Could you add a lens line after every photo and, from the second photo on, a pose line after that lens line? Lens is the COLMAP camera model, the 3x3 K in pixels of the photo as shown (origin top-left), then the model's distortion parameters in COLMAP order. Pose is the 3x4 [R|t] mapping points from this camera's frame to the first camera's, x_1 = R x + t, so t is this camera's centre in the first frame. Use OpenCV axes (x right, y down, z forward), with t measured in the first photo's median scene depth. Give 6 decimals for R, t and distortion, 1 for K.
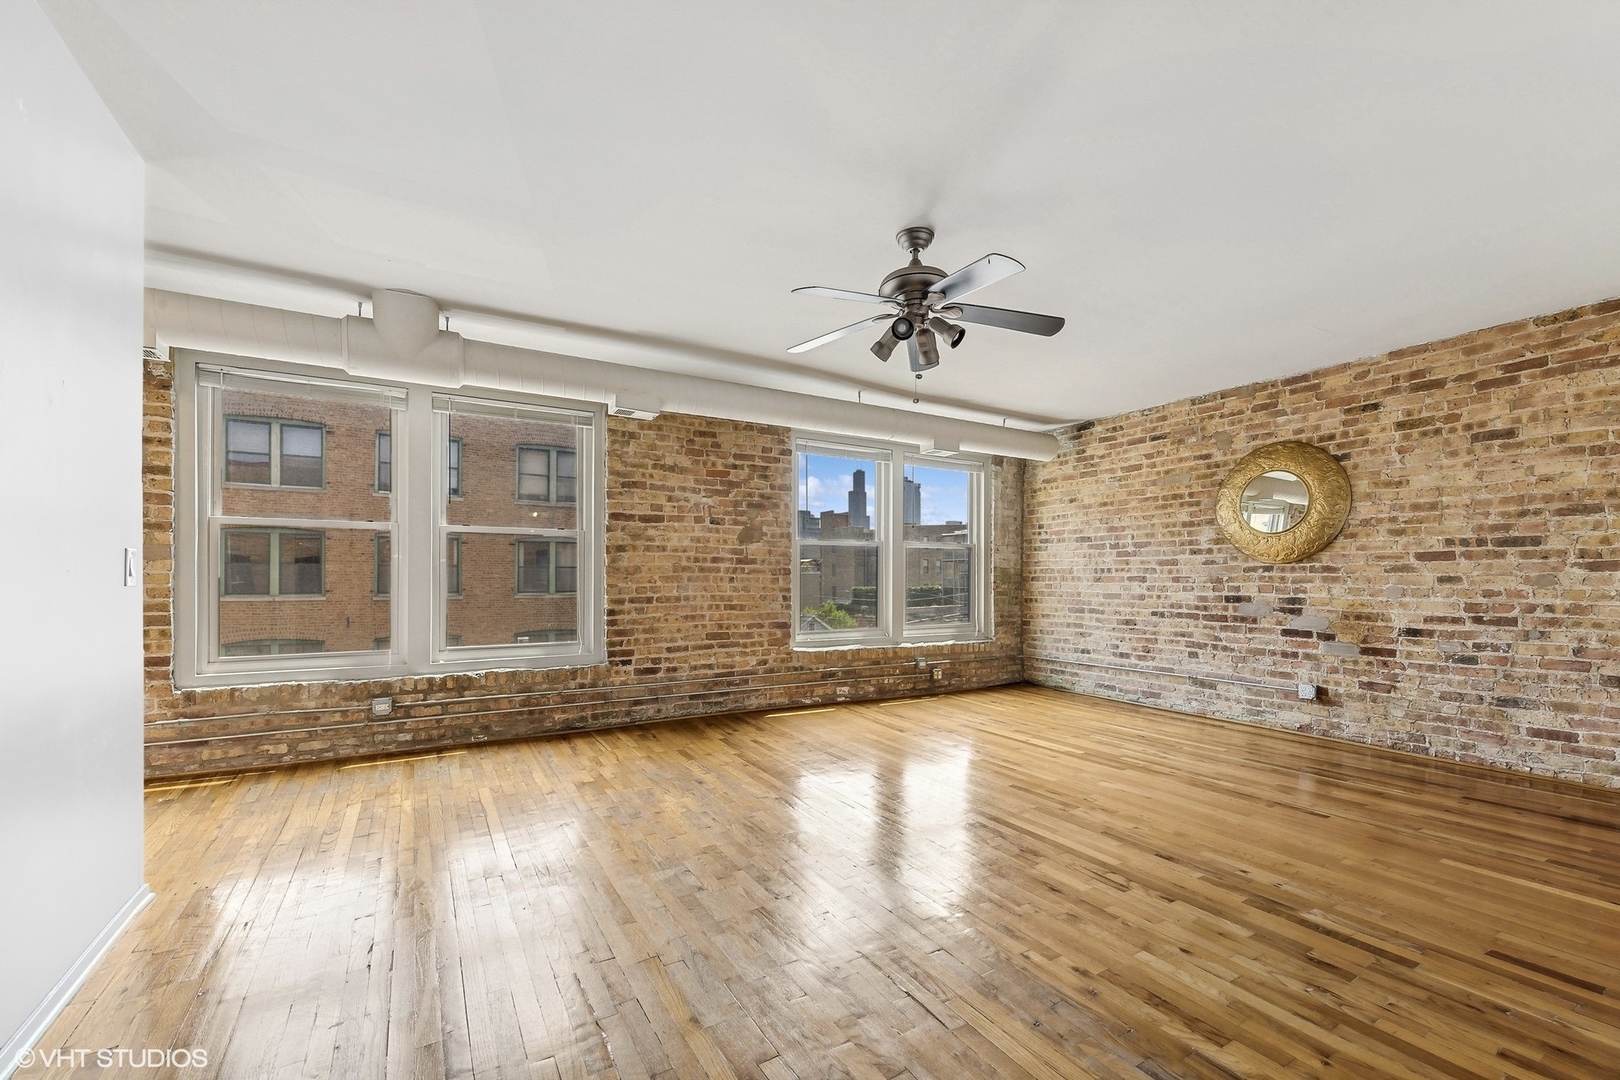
lens RADIAL K [[664.1, 0, 784.6], [0, 664.1, 584.9], [0, 0, 1]] dist [-0.003383, -0.003377]
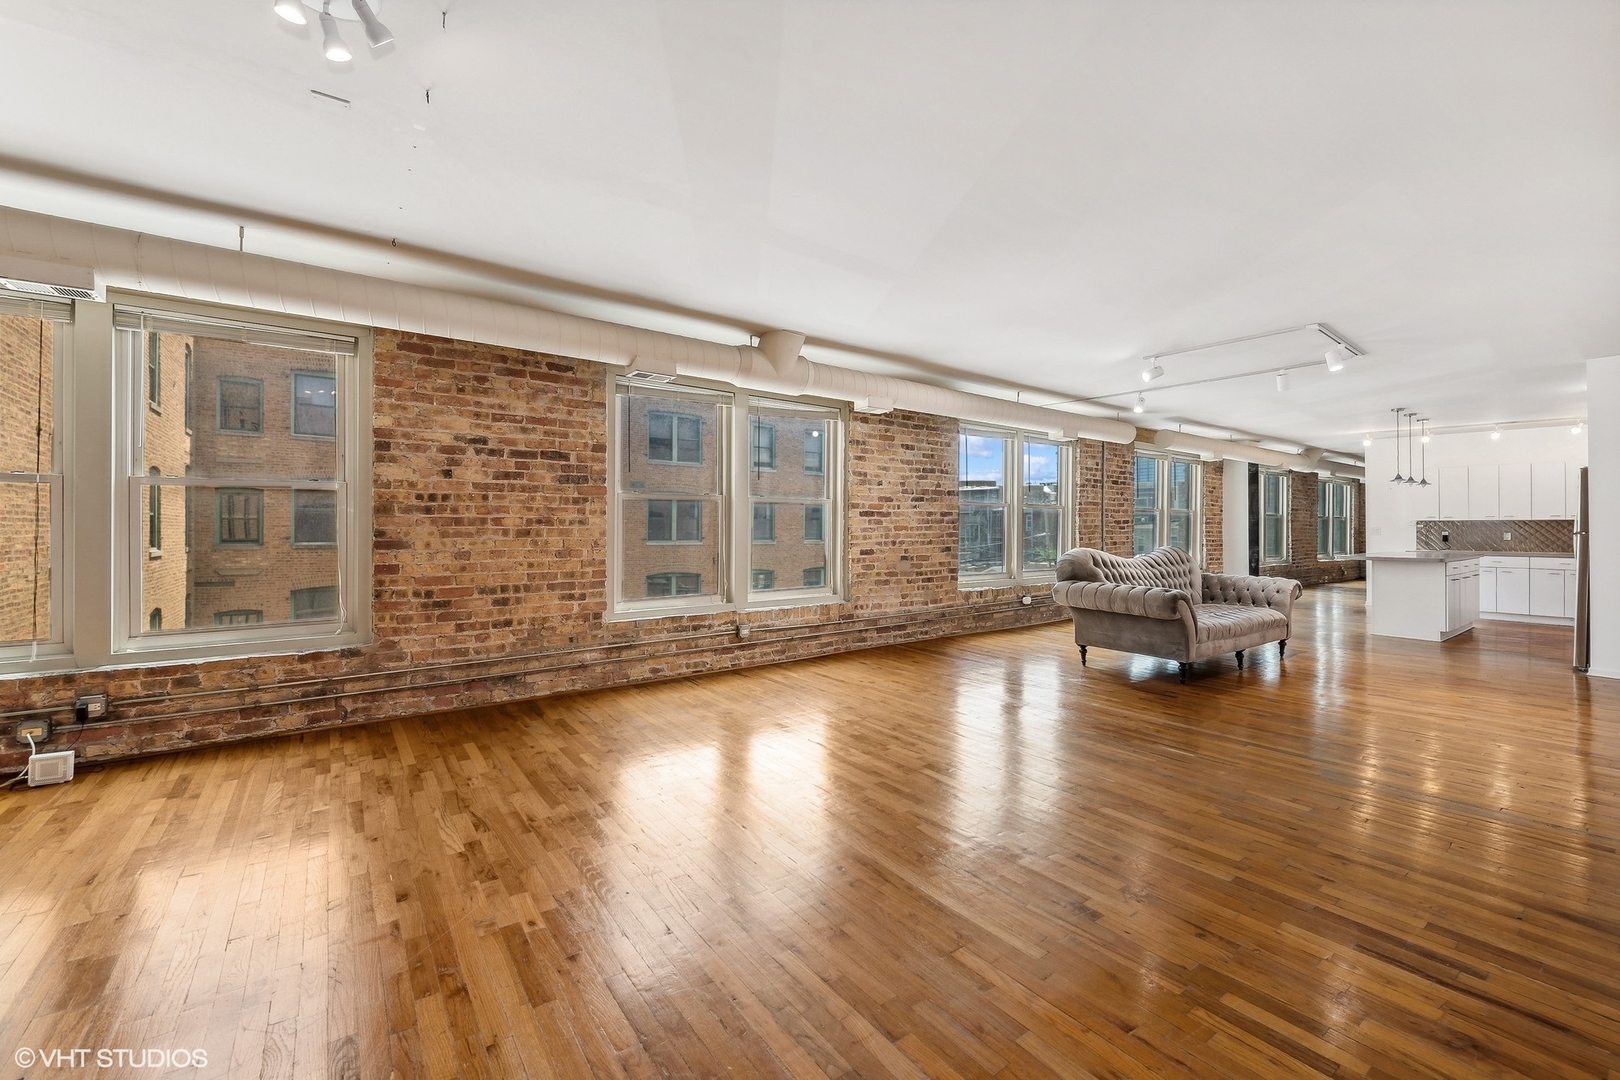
lens RADIAL K [[664.1, 0, 818.0], [0, 664.1, 518.8], [0, 0, 1]] dist [-0.003383, -0.003377]
pose [[0.989173, 0.009233, 0.146460, -0.509828], [-0.007244, 0.999874, -0.014106, -0.019192], [-0.146572, 0.012892, 0.989116, -0.281547]]
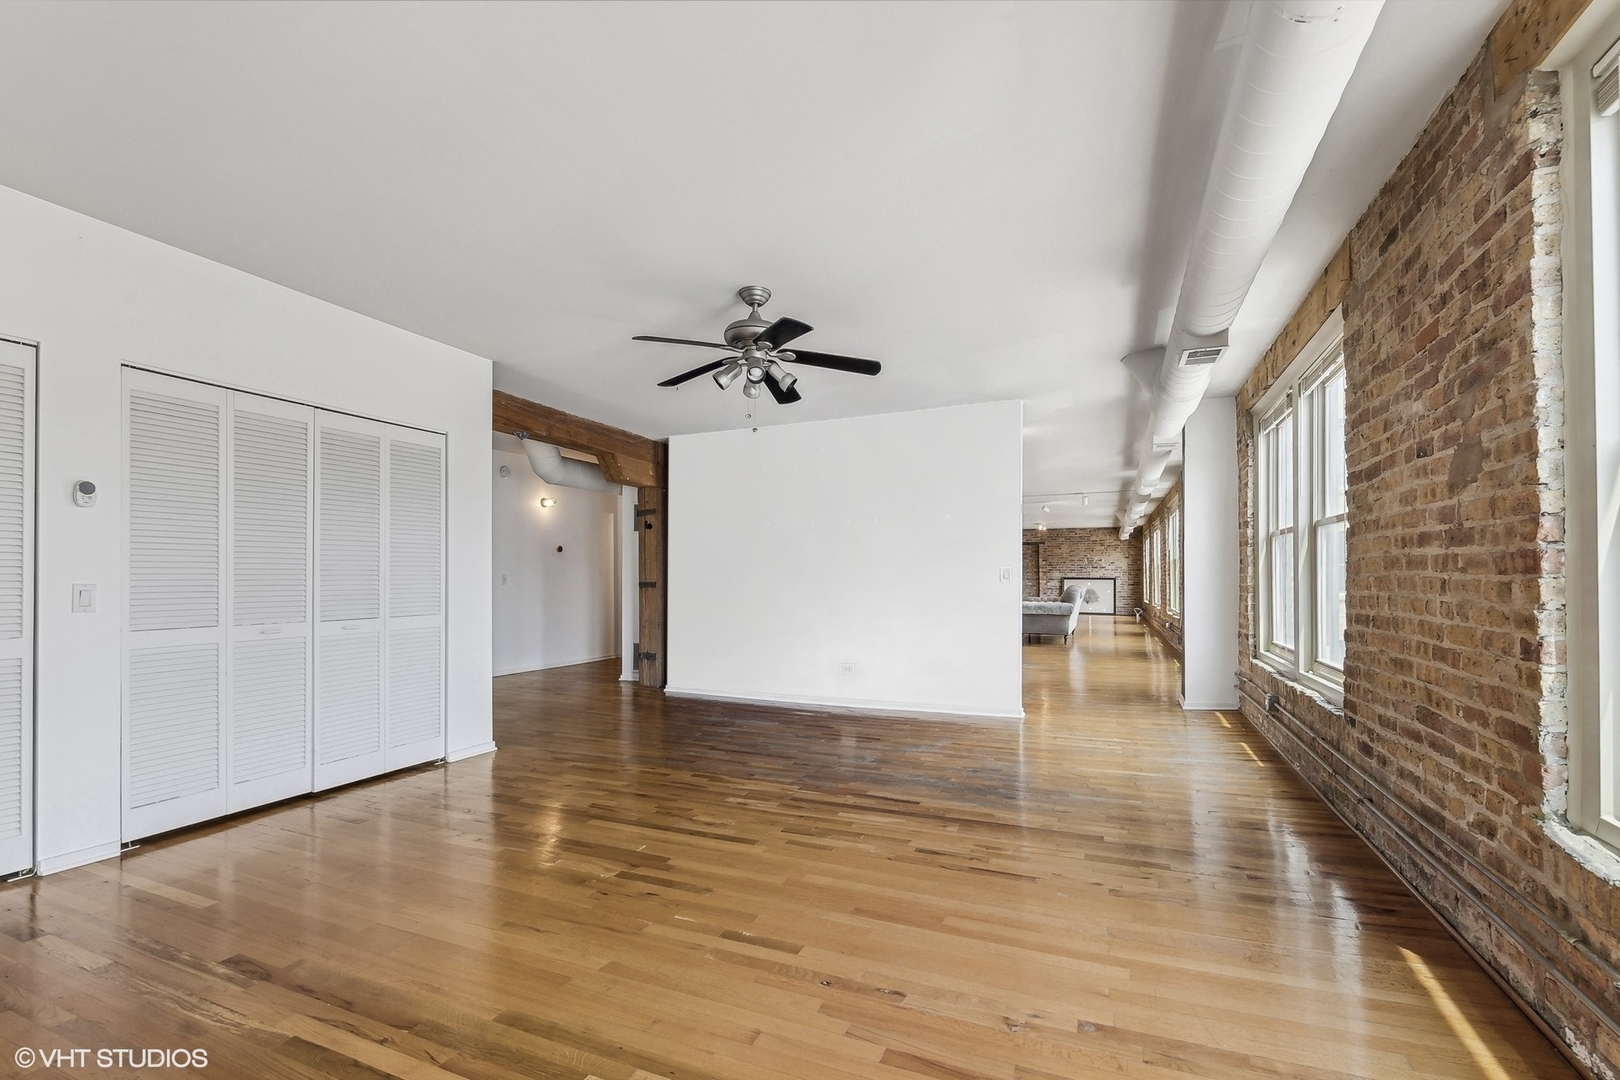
lens RADIAL K [[664.1, 0, 841.3], [0, 664.1, 548.0], [0, 0, 1]] dist [-0.003383, -0.003377]
pose [[-0.762829, -0.022463, -0.646210, 0.489683], [-0.000249, 0.999406, -0.034447, -0.017990], [0.646600, -0.026117, -0.762382, 1.150201]]
